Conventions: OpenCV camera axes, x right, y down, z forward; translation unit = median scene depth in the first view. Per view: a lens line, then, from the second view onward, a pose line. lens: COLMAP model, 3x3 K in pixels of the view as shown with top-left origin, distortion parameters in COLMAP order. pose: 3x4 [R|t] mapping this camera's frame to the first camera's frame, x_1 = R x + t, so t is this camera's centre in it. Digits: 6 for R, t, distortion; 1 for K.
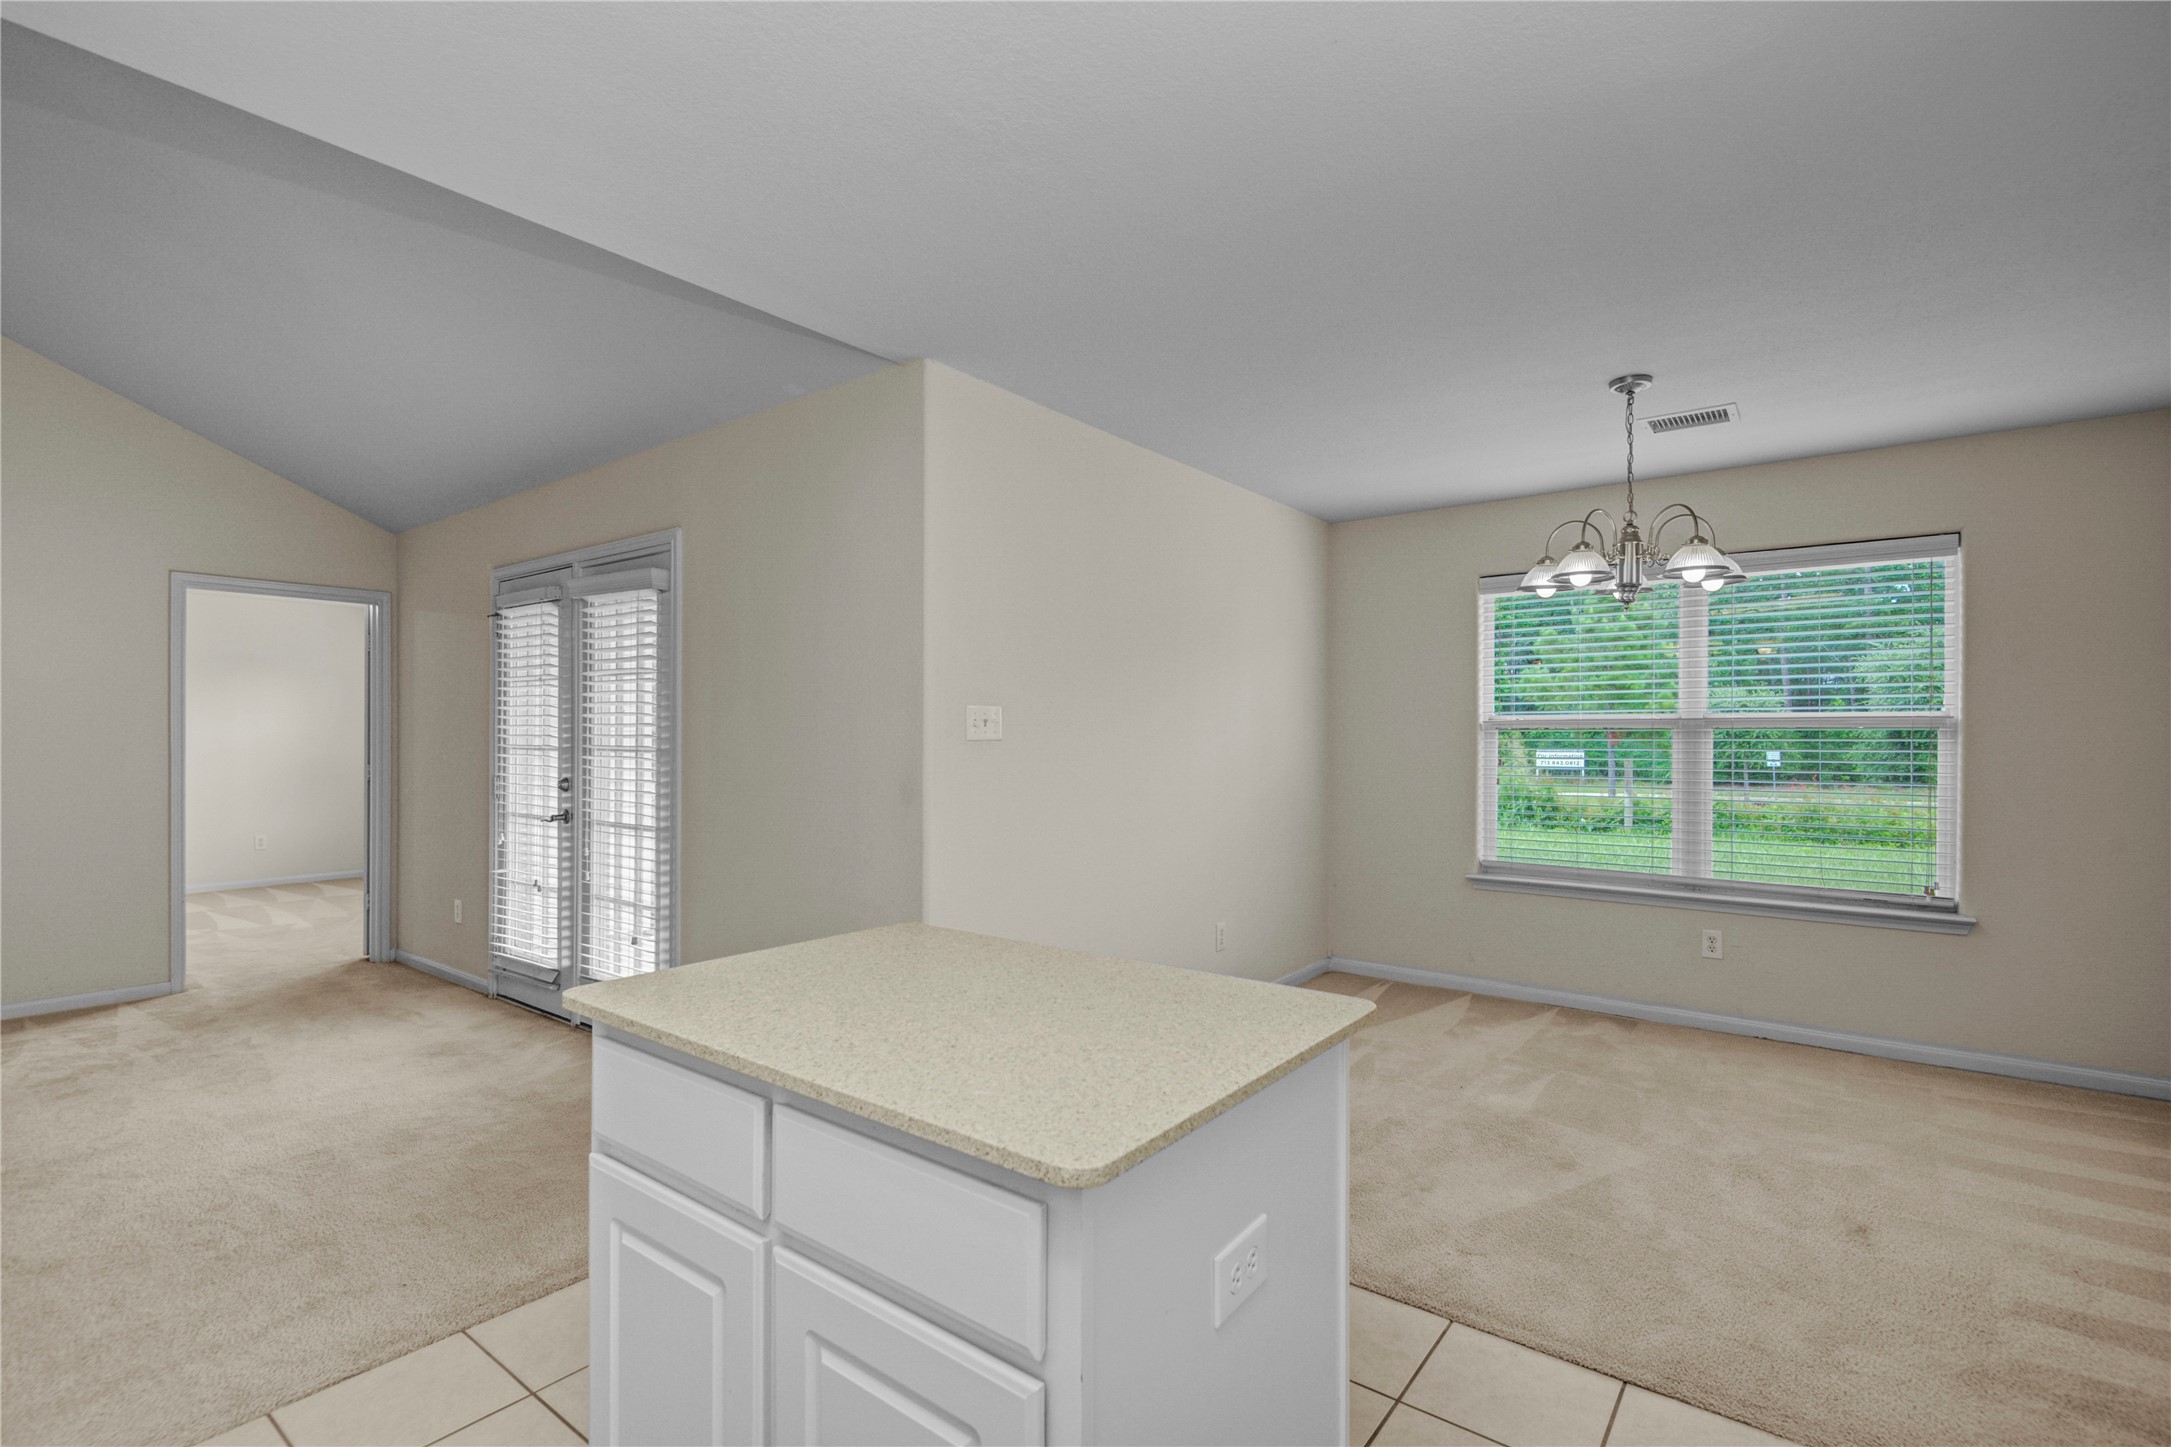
lens RADIAL K [[995.6, 0, 1074.0], [0, 995.6, 733.0], [0, 0, 1]] dist [0.000681, 0.000161]
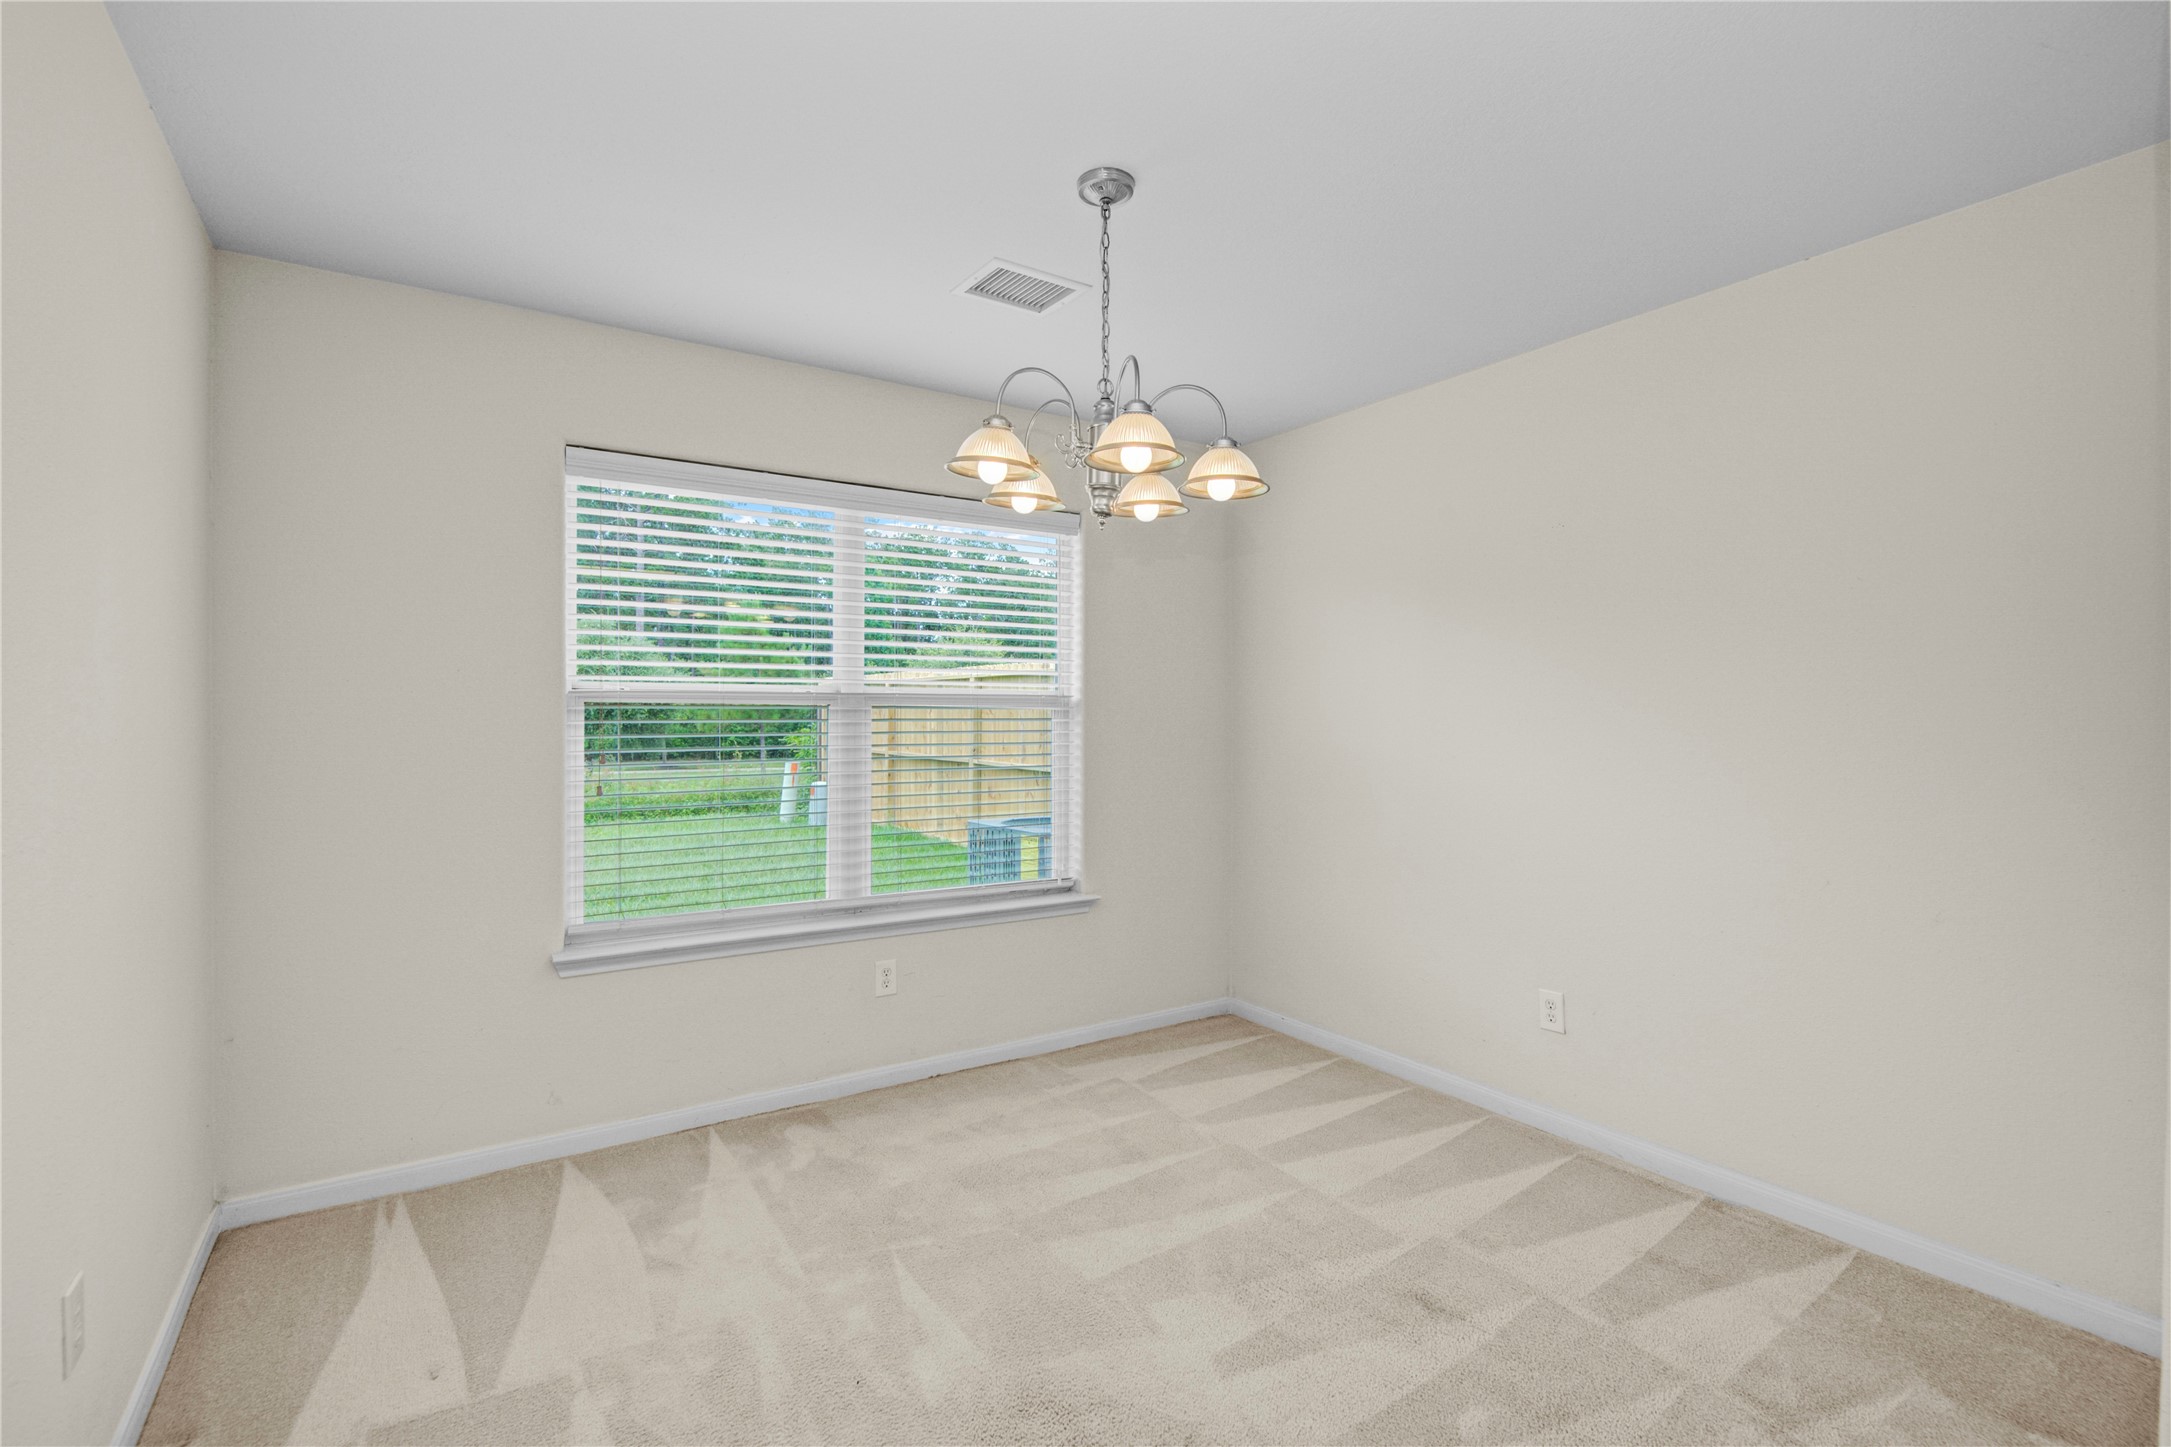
lens RADIAL K [[989.4, 0, 1090.0], [0, 989.4, 722.1], [0, 0, 1]] dist [-0.000927, 0.000061]
pose [[0.311401, -0.006604, 0.950255, -0.060935], [-0.005983, 0.999942, 0.008910, 0.000300], [-0.950260, -0.008460, 0.311344, 0.650706]]
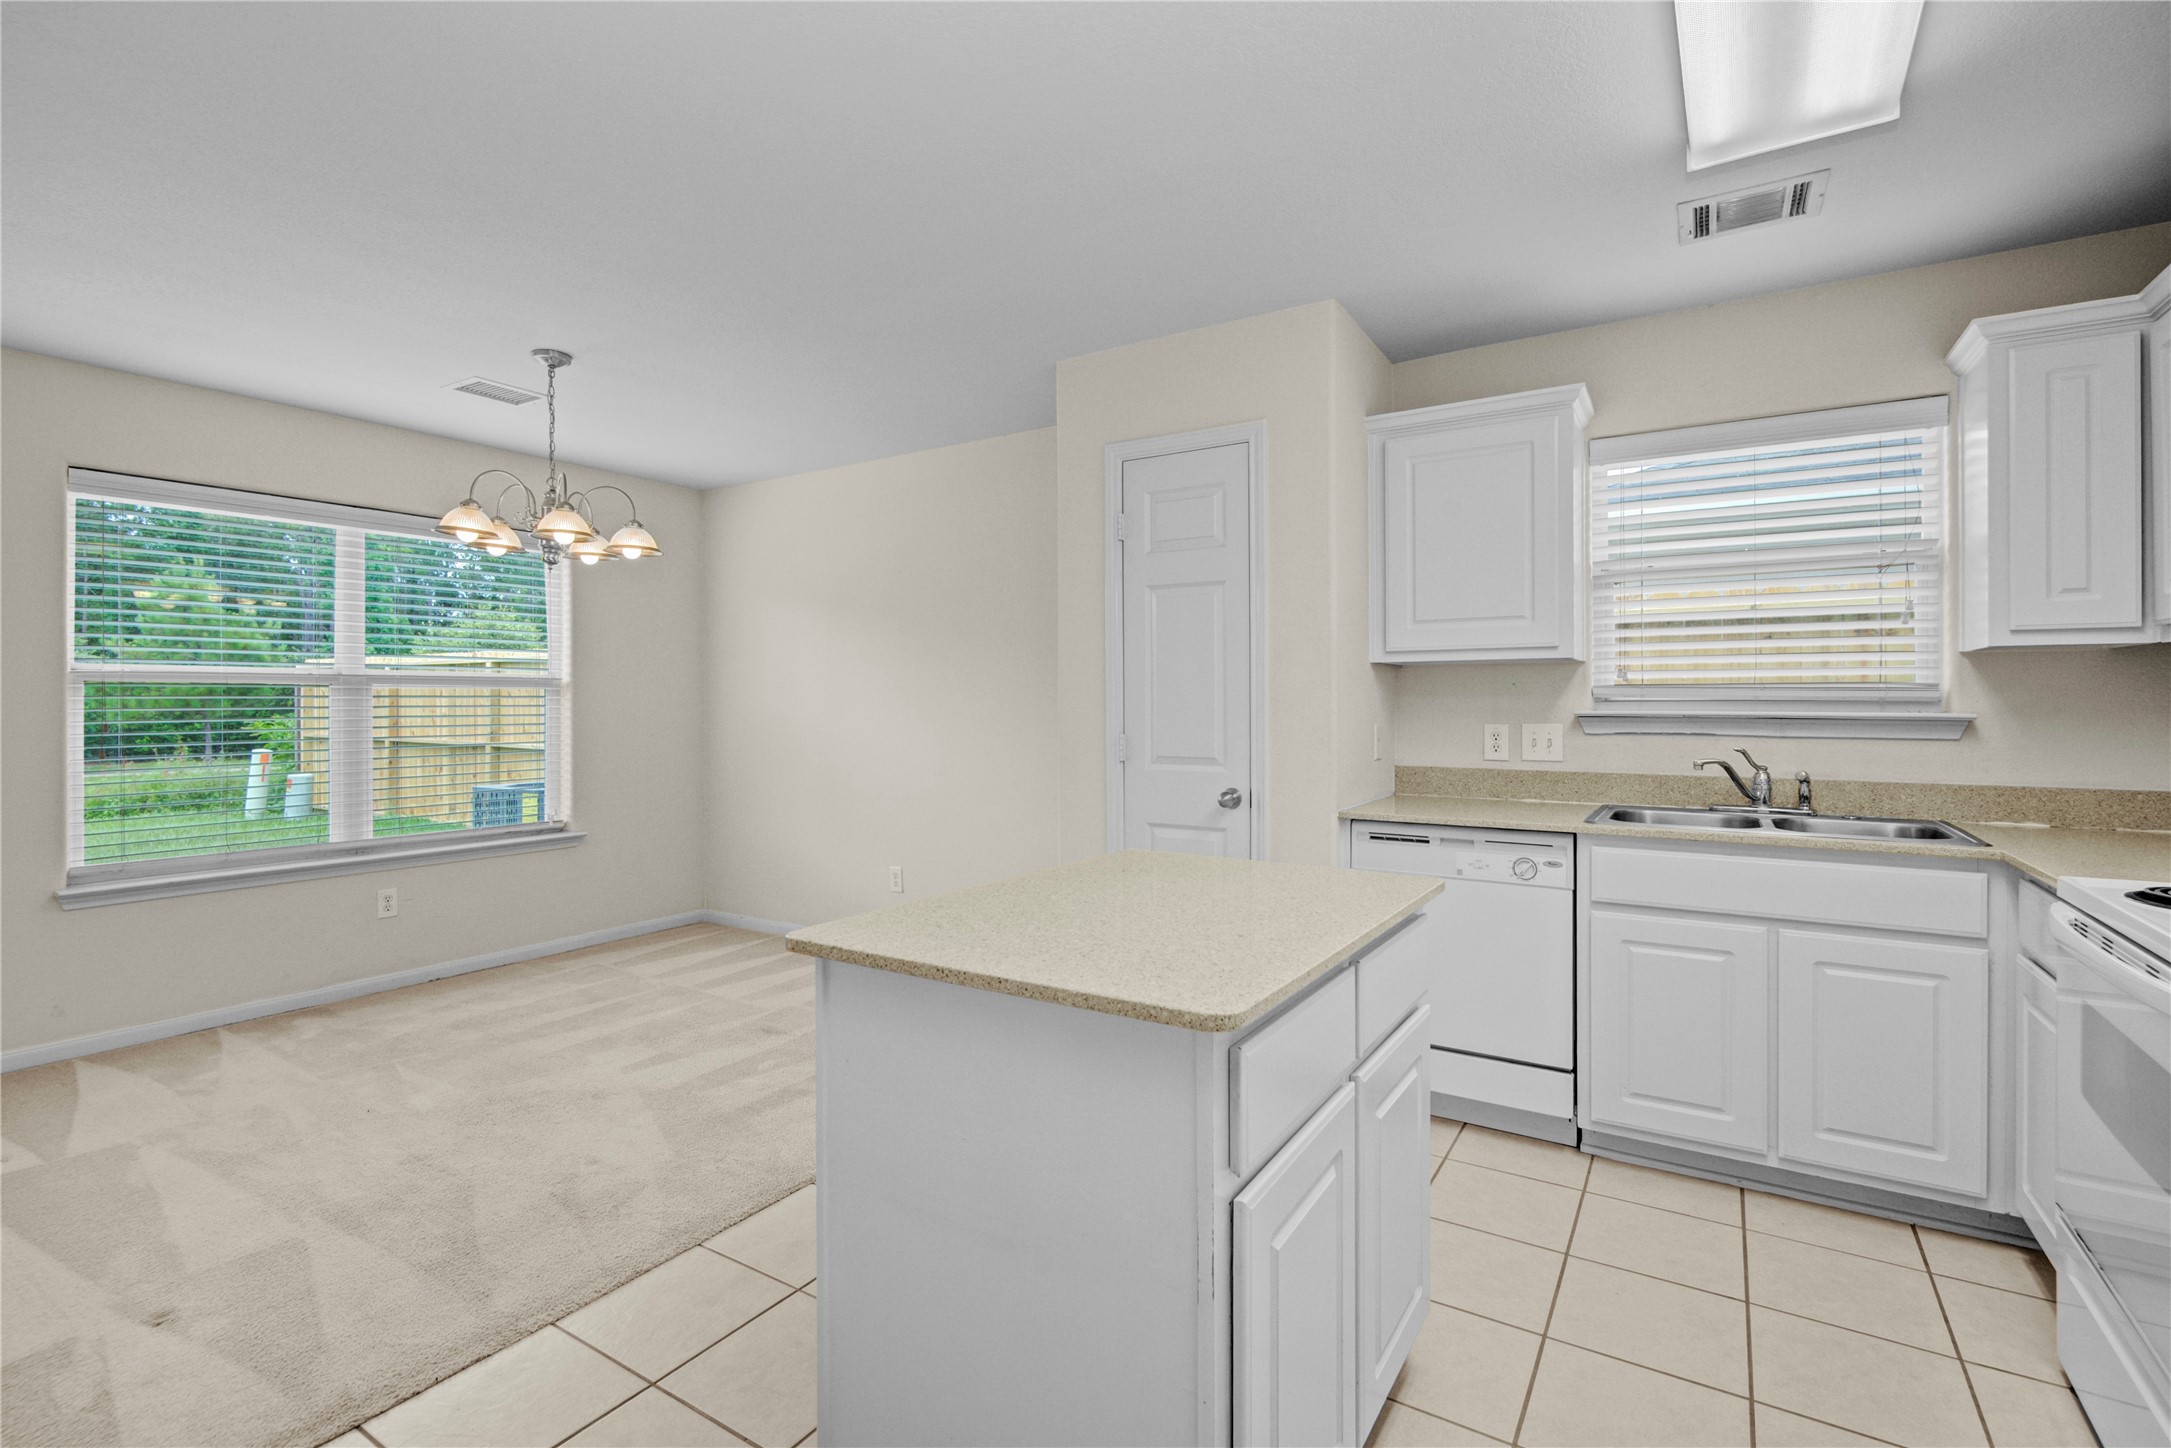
lens RADIAL K [[996.2, 0, 1099.2], [0, 996.2, 700.3], [0, 0, 1]] dist [0.000396, -0.001053]
pose [[-0.101381, 0.000137, 0.994848, -0.451853], [0.000092, 1.000000, -0.000128, 0.010954], [-0.994848, 0.000079, -0.101381, 0.427978]]
